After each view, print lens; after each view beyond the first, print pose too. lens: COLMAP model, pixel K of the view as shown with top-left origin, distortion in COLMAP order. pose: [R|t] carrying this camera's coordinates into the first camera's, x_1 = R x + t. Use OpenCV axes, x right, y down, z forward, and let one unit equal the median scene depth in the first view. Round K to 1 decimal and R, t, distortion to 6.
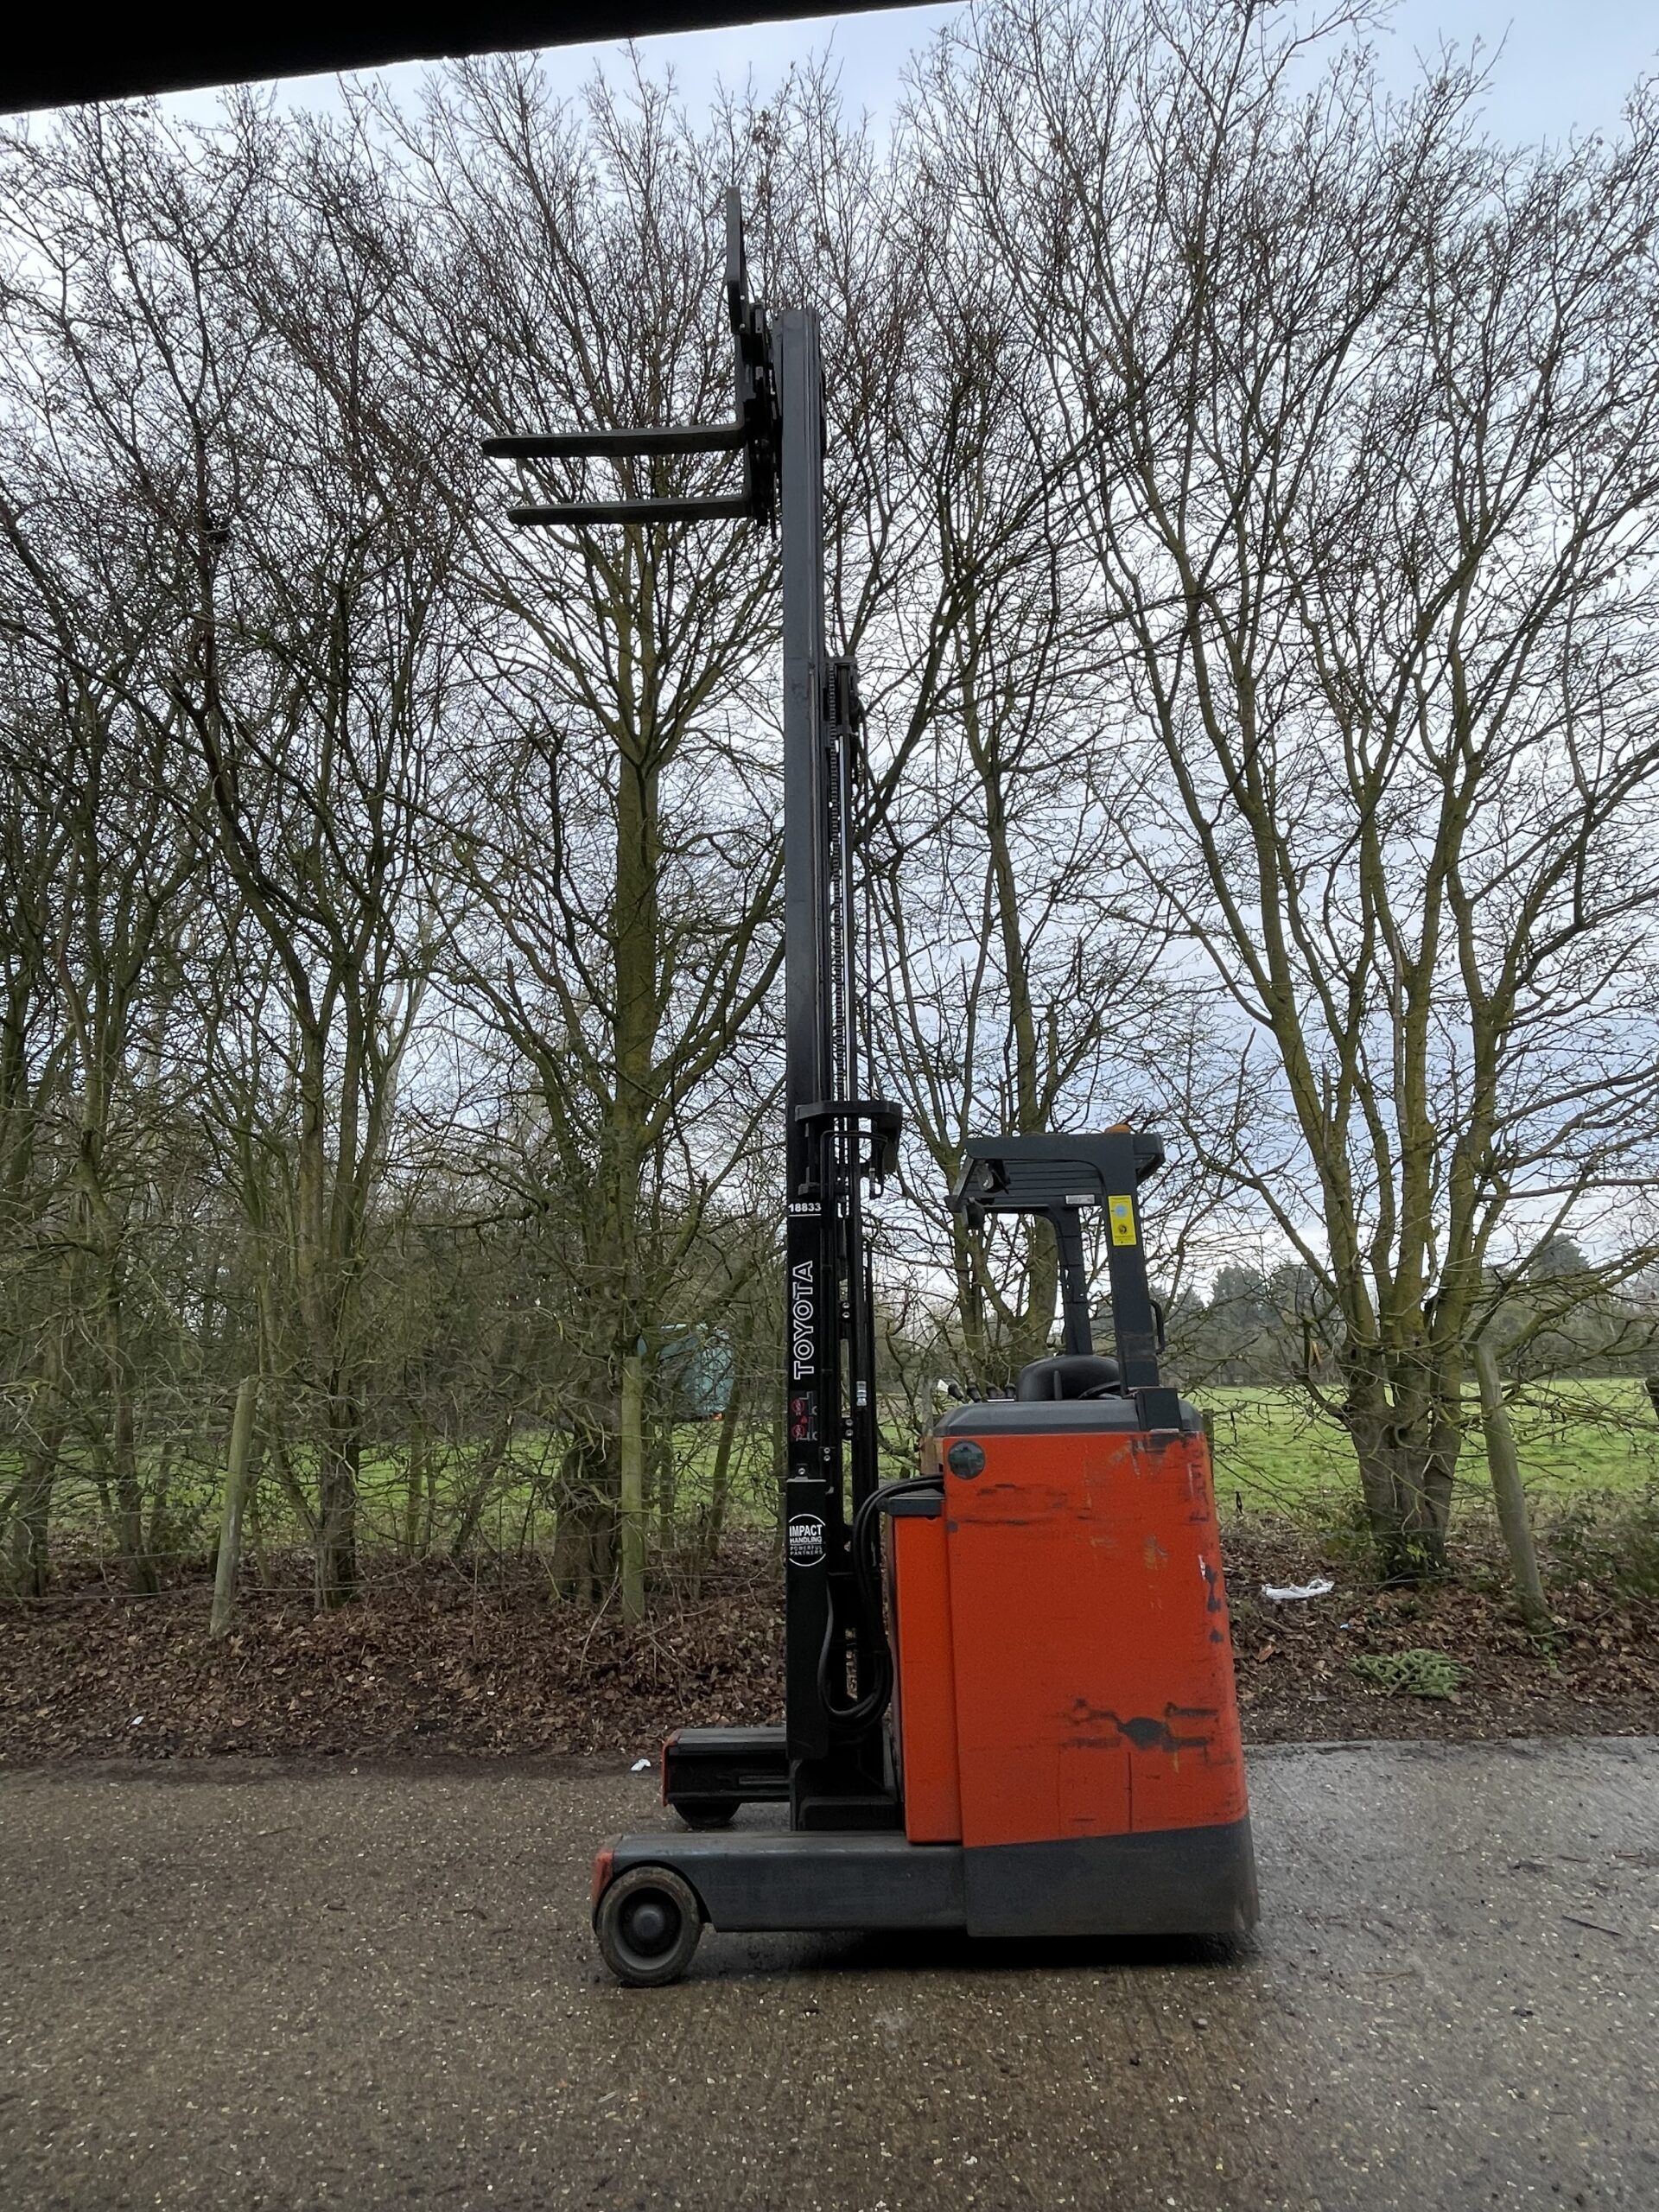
lens RADIAL K [[1108.5, 0, 829.5], [0, 1108.5, 1106.0], [0, 0, 1]] dist [-0.001080, -0.000641]
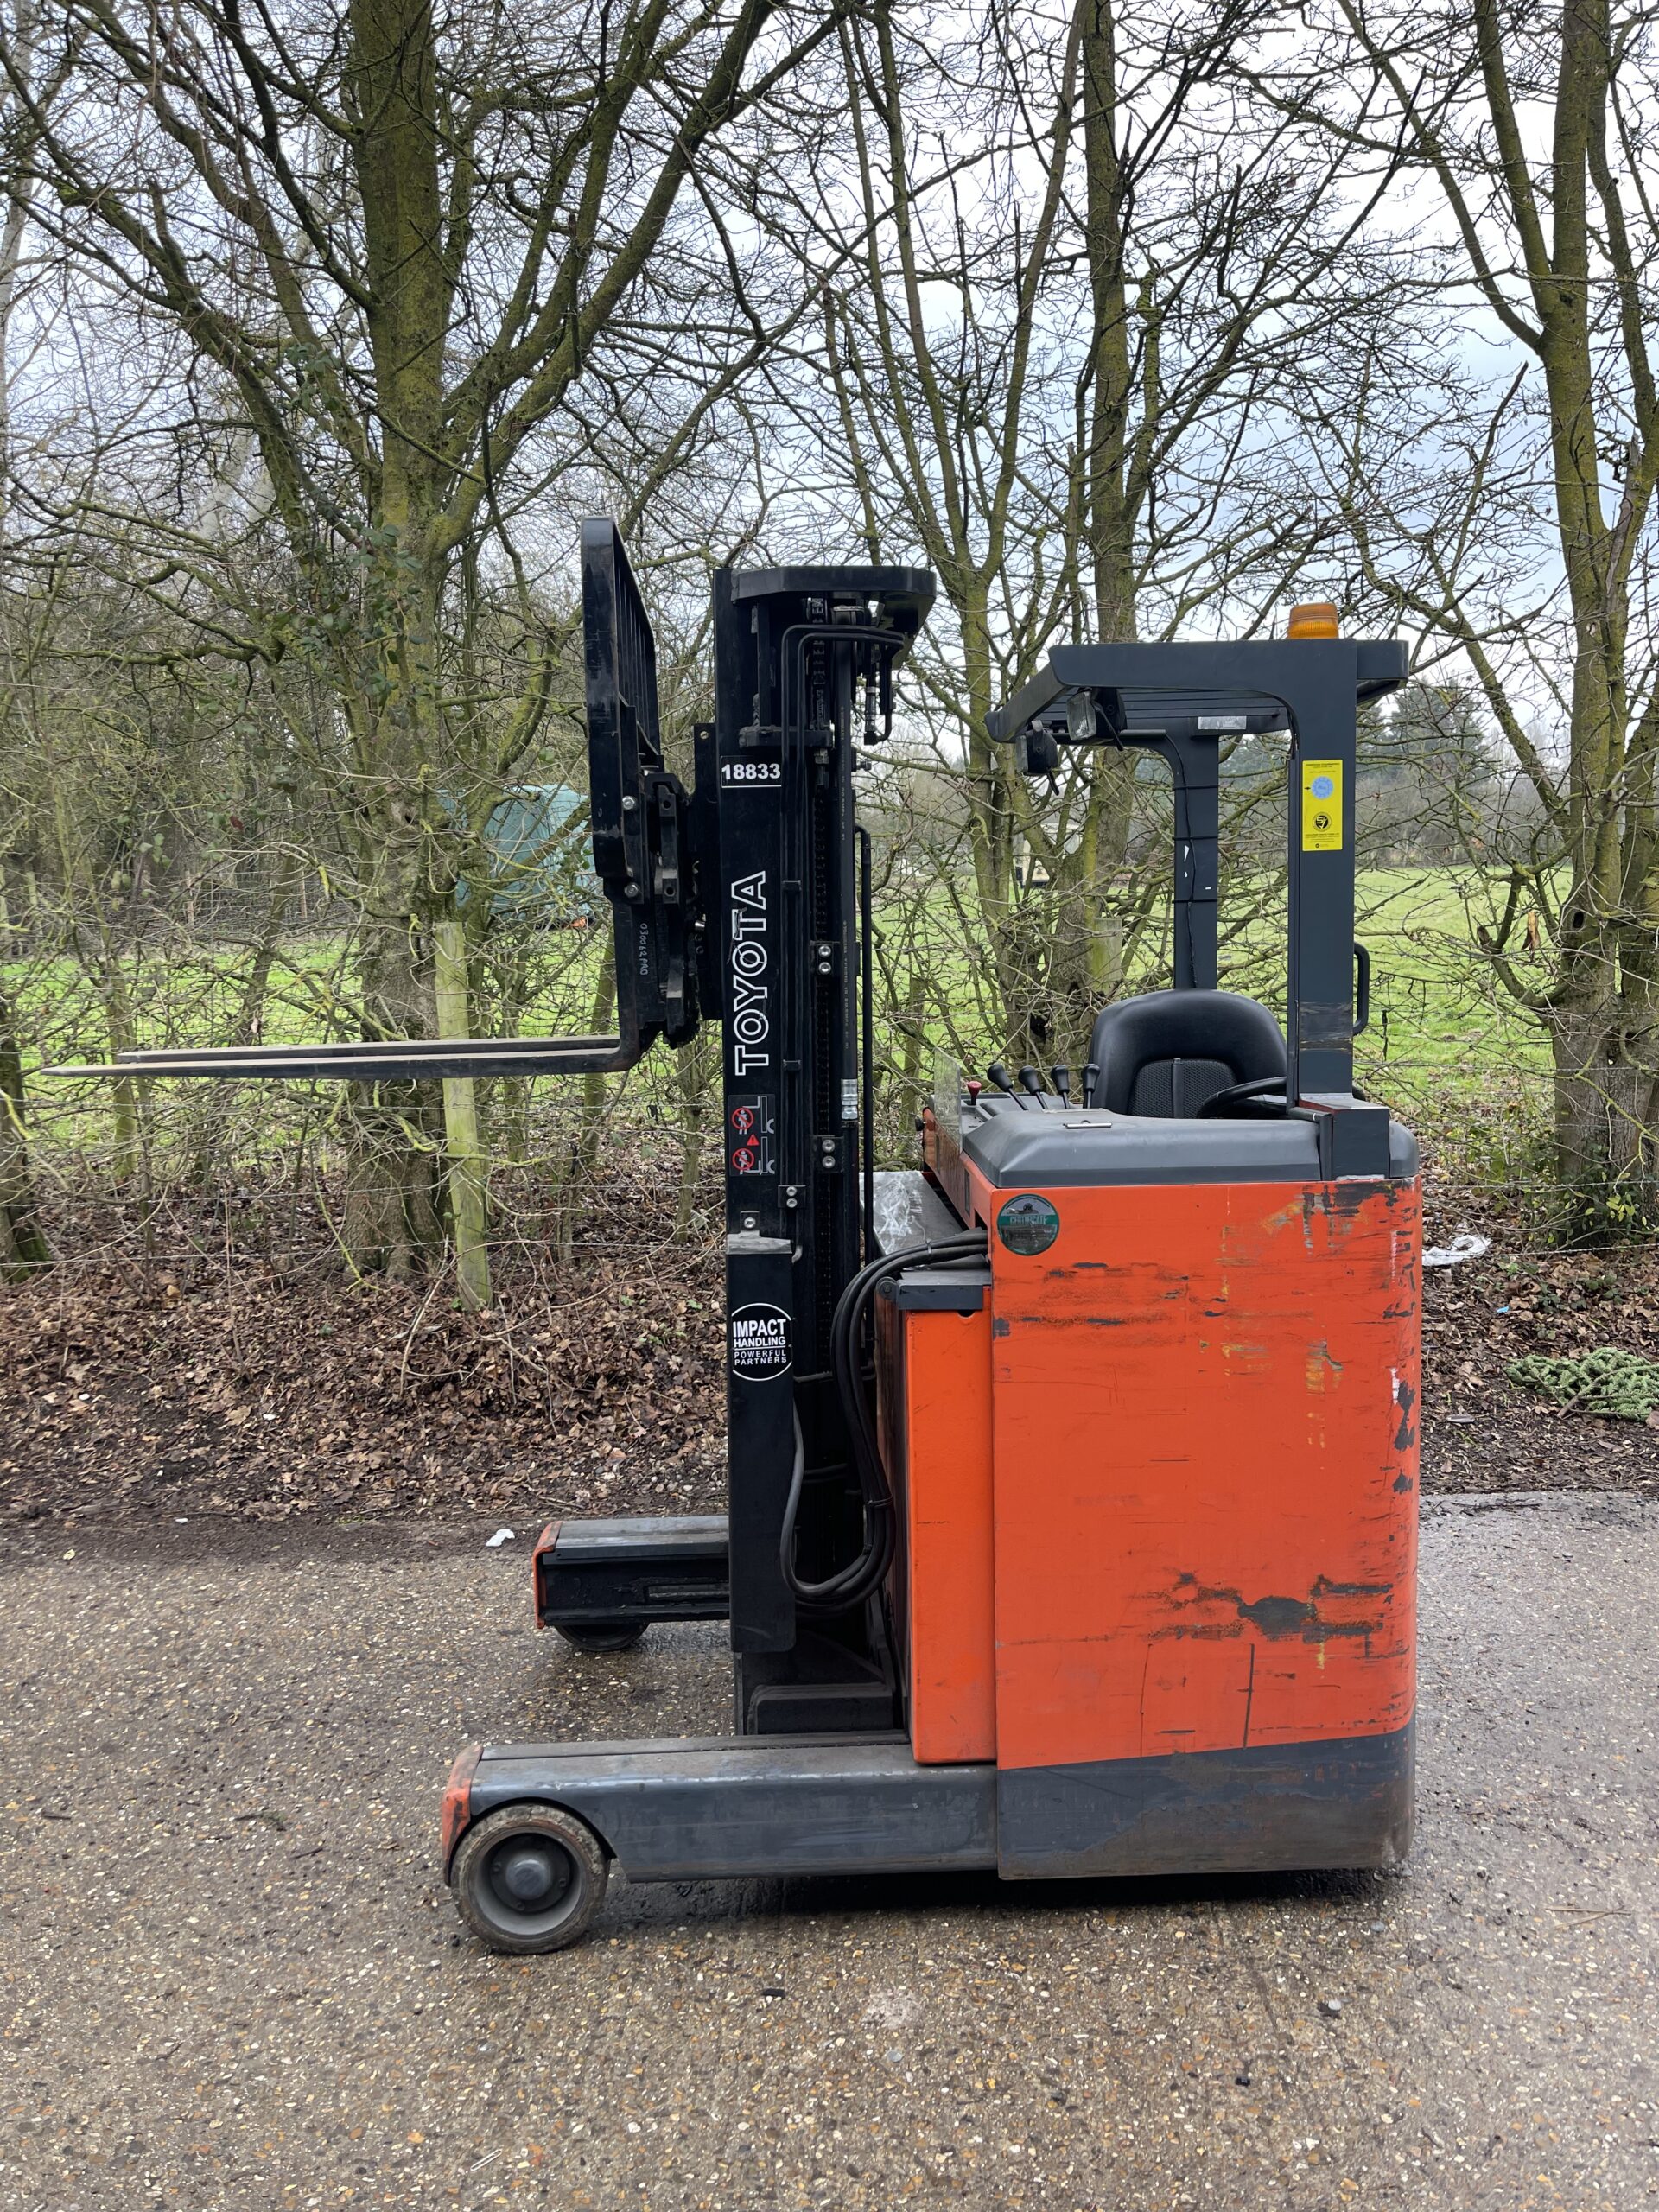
lens RADIAL K [[1642.4, 0, 842.8], [0, 1642.4, 1103.0], [0, 0, 1]] dist [0.086639, -0.114373]
pose [[0.998113, 0.000764, 0.061404, -0.032067], [-0.023991, 0.925309, 0.378455, -0.077311], [-0.056529, -0.379213, 0.923581, 0.211356]]
